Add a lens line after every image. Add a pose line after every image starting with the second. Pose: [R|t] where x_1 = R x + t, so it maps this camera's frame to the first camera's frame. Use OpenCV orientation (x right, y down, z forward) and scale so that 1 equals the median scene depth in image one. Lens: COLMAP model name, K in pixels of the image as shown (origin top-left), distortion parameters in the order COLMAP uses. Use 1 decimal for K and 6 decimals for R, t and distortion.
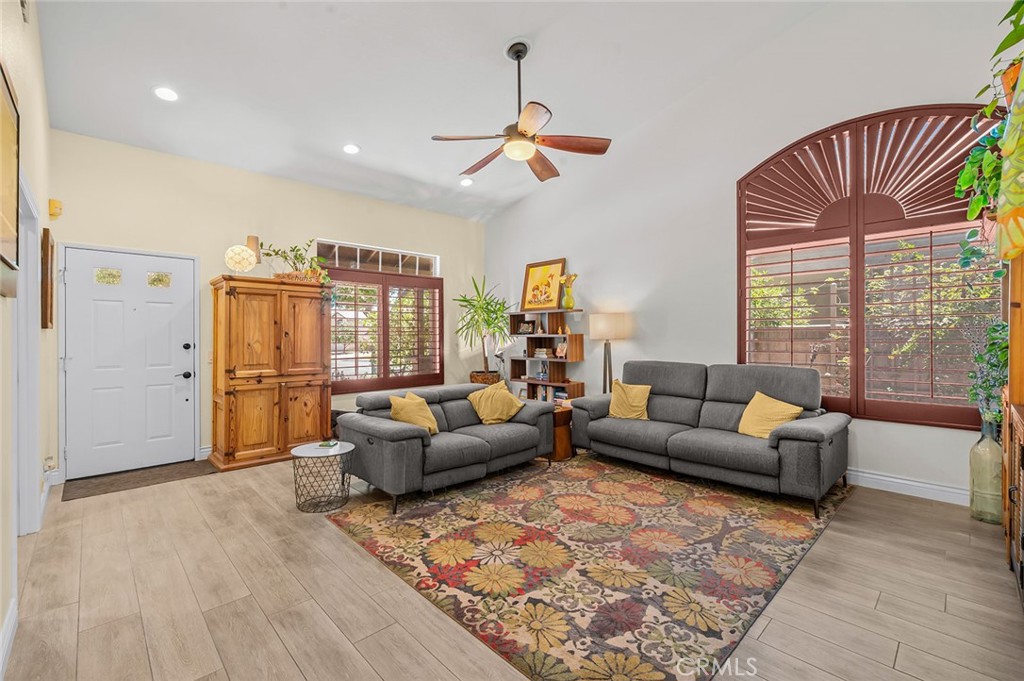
lens RADIAL K [[443.1, 0, 513.7], [0, 443.1, 333.0], [0, 0, 1]] dist [-0.019041, -0.000238]
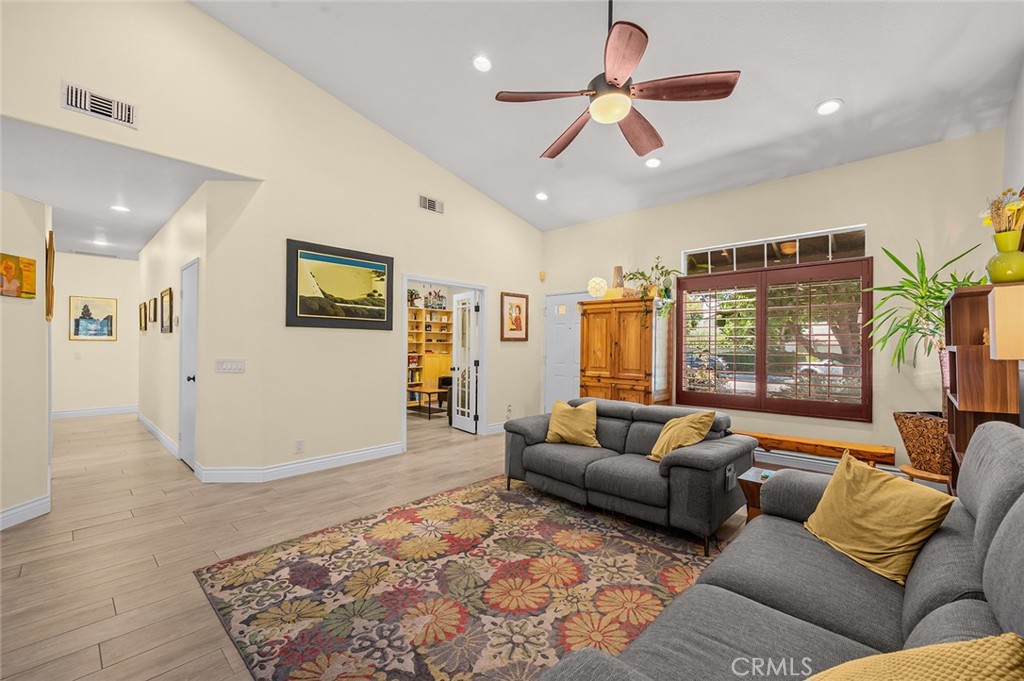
lens RADIAL K [[423.4, 0, 510.0], [0, 423.4, 347.5], [0, 0, 1]] dist [0.008152, 0.000129]
pose [[0.047802, 0.017568, -0.998702, 0.974371], [0.004369, 0.999832, 0.017797, -0.015523], [0.998847, -0.005214, 0.047717, 1.006557]]
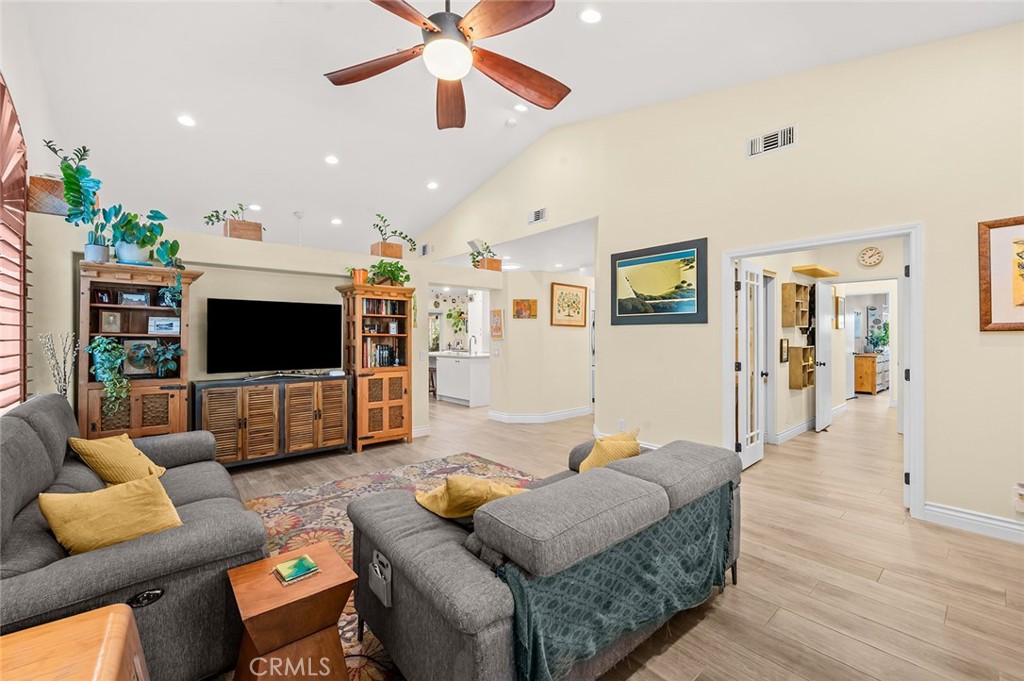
lens RADIAL K [[423.4, 0, 511.4], [0, 423.4, 339.8], [0, 0, 1]] dist [0.008152, 0.000129]
pose [[-0.998885, 0.004256, 0.047018, -0.123091], [0.003658, 0.999912, -0.012789, 0.014692], [-0.047068, -0.012603, -0.998812, 2.060561]]
